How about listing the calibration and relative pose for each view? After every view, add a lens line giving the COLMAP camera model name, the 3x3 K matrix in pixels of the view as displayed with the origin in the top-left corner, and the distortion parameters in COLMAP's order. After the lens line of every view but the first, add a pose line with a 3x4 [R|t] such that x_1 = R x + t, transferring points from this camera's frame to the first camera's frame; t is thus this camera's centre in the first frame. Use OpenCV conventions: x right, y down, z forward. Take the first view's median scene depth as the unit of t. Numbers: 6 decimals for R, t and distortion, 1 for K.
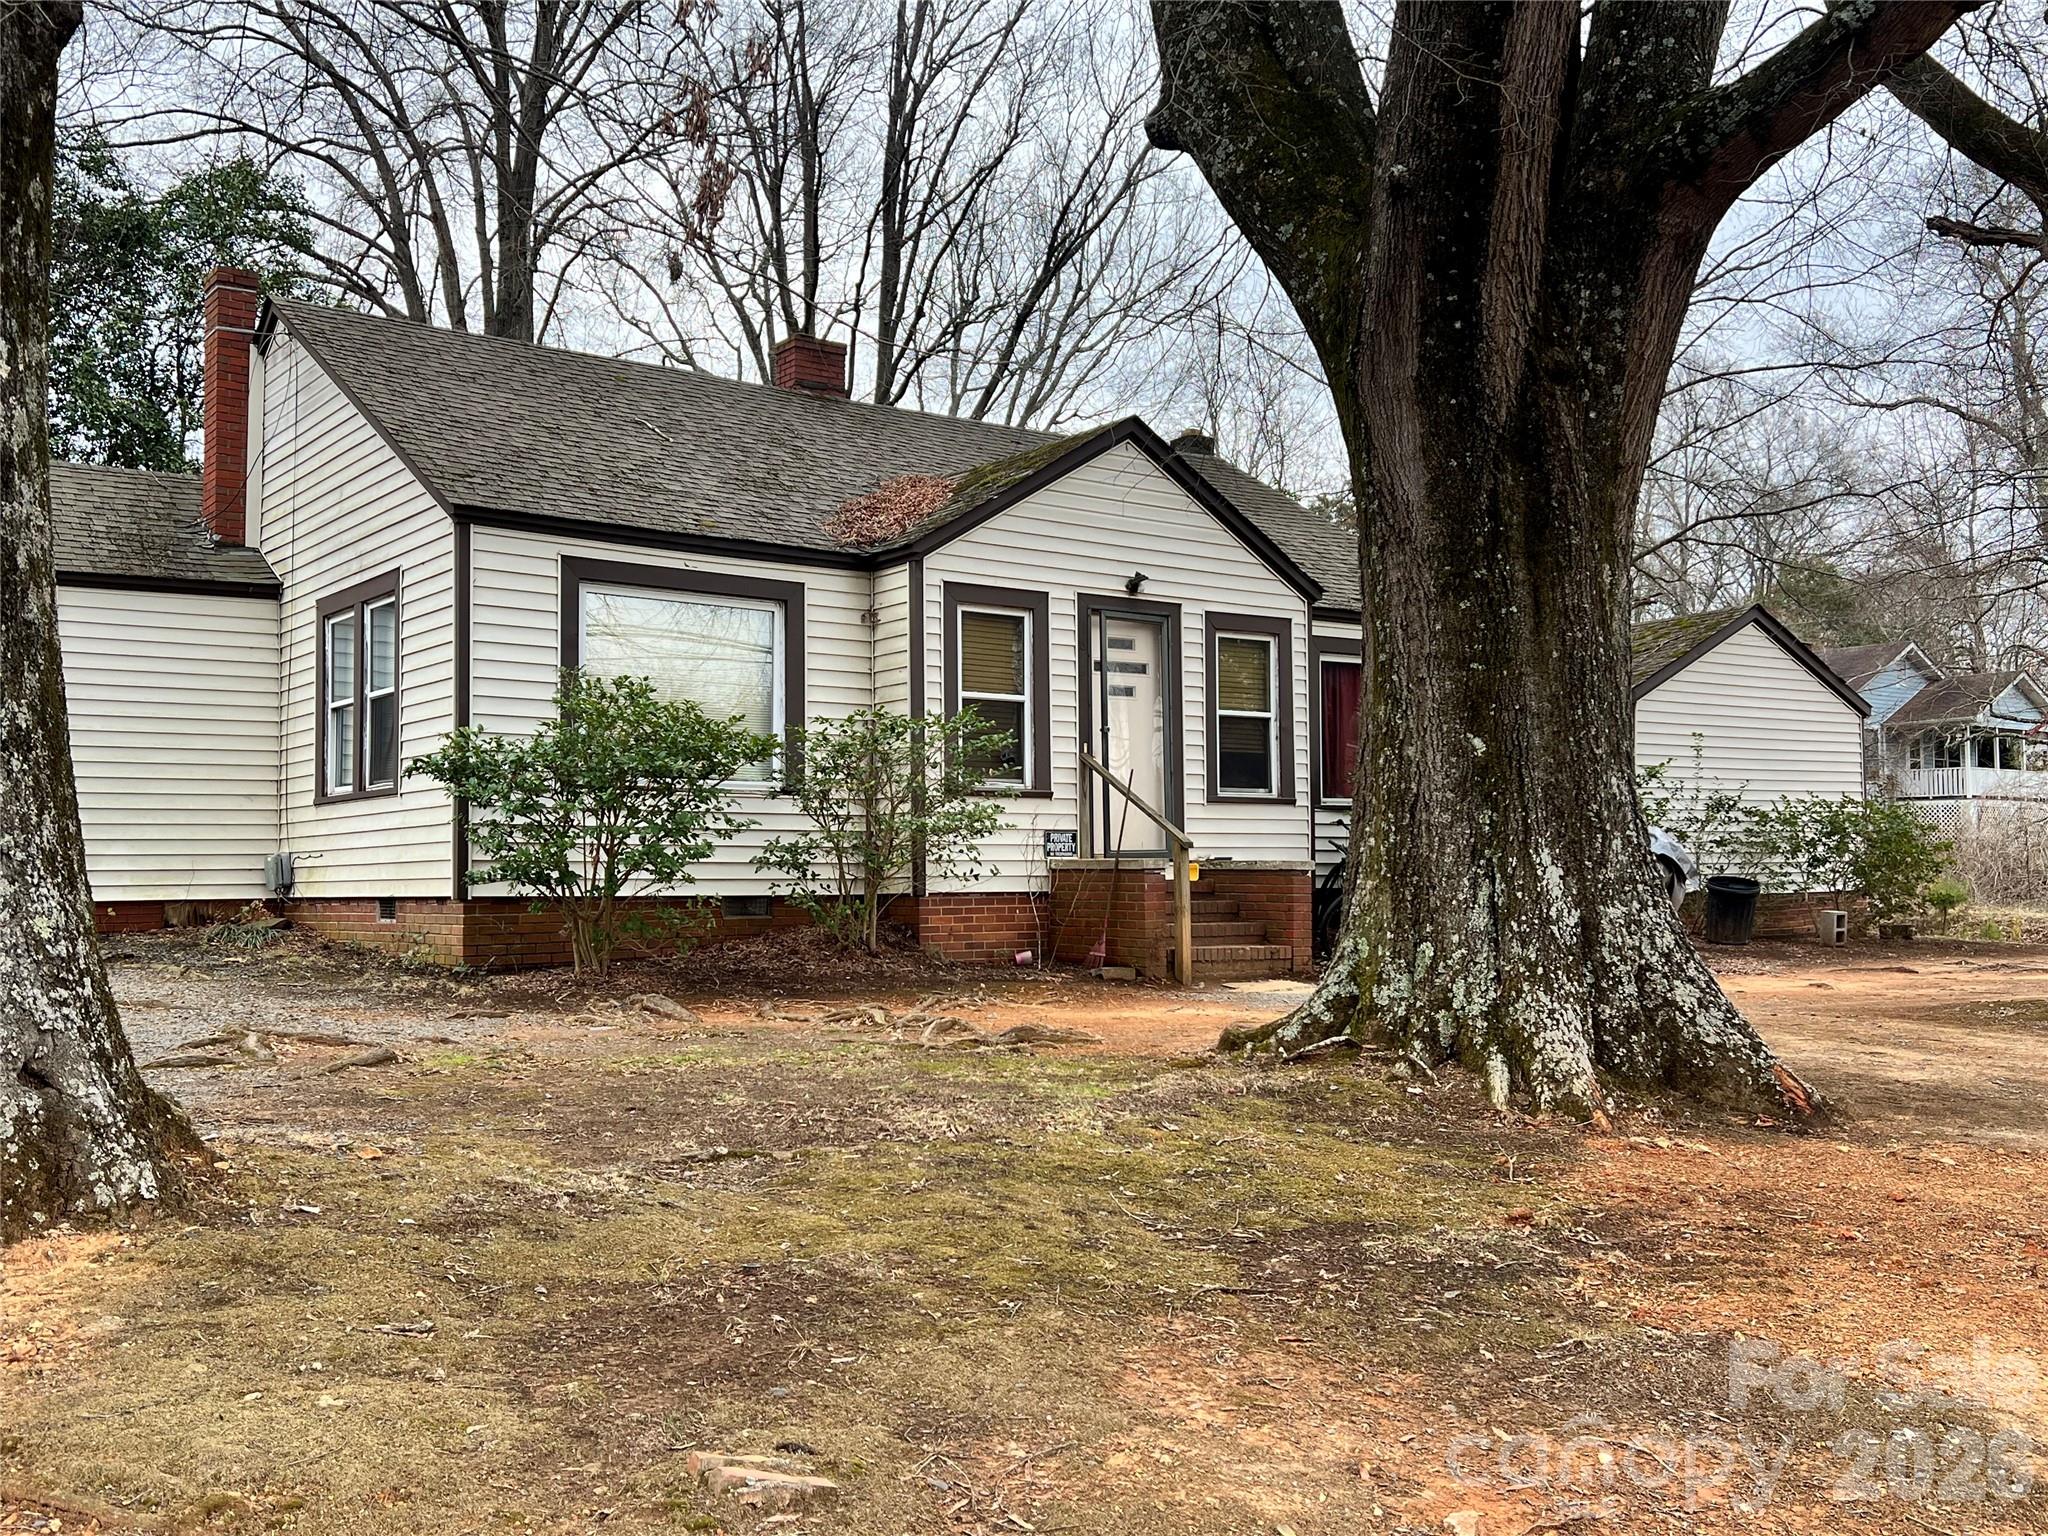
lens RADIAL K [[1932.7, 0, 1023.1], [0, 1932.7, 774.5], [0, 0, 1]] dist [-0.018902, 0.000000]
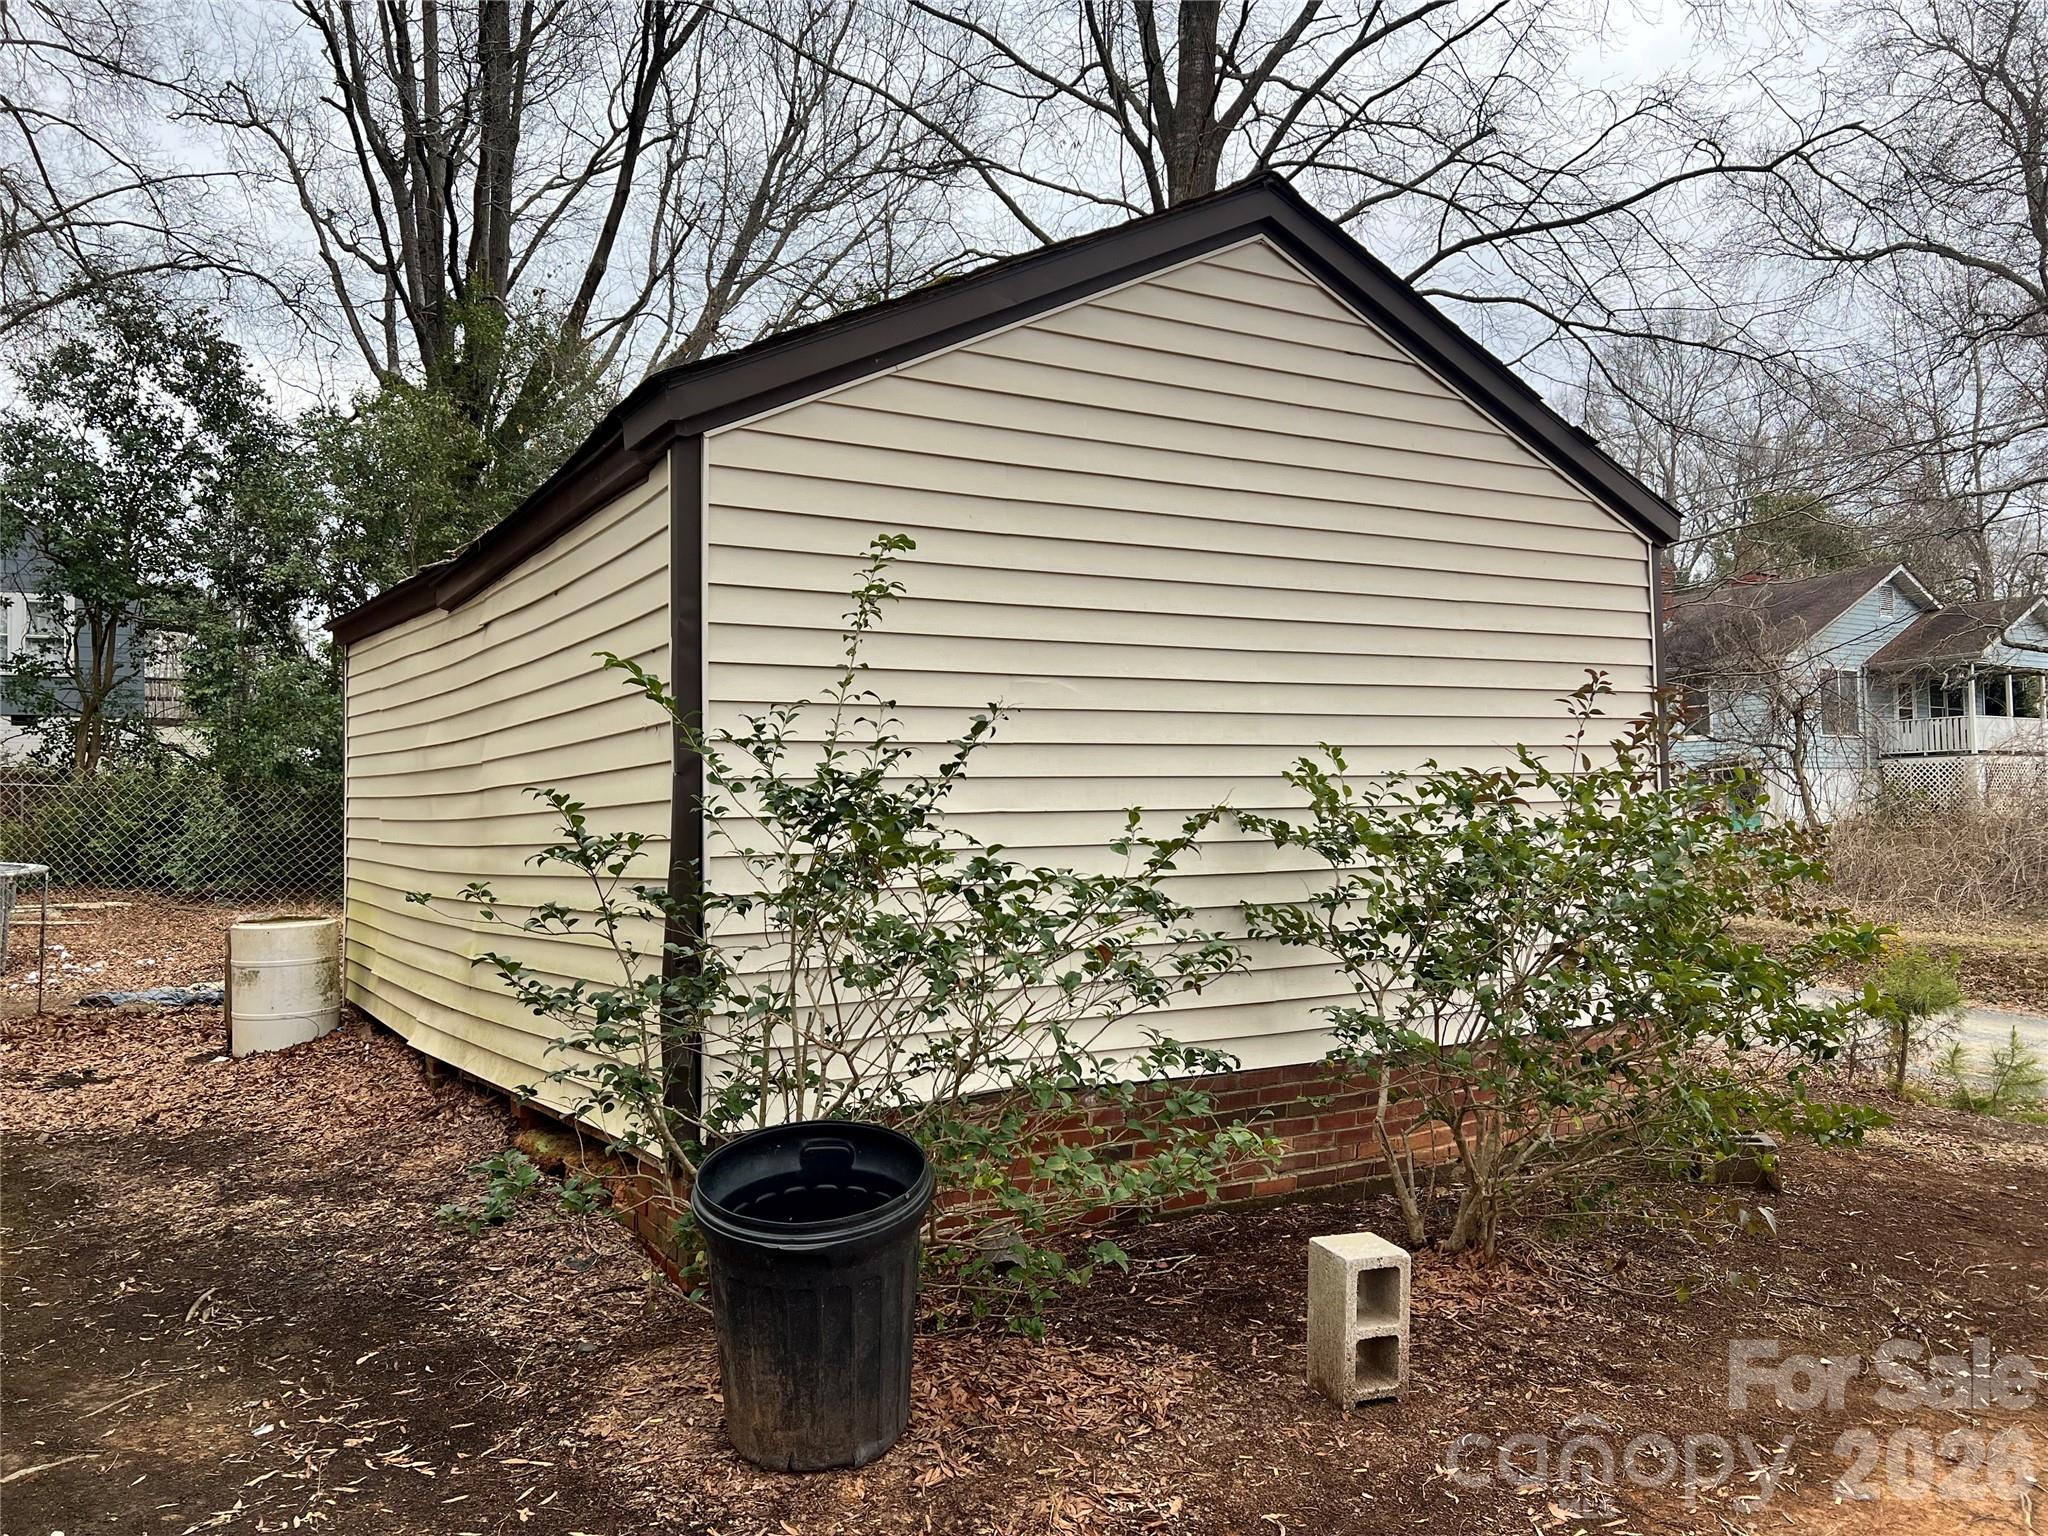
lens RADIAL K [[1586.2, 0, 1027.5], [0, 1586.2, 761.0], [0, 0, 1]] dist [-0.002421, -0.002659]
pose [[0.996457, -0.011010, -0.083380, 0.509889], [0.011992, 0.999864, 0.011283, 0.010462], [0.083244, -0.012243, 0.996454, 1.027474]]
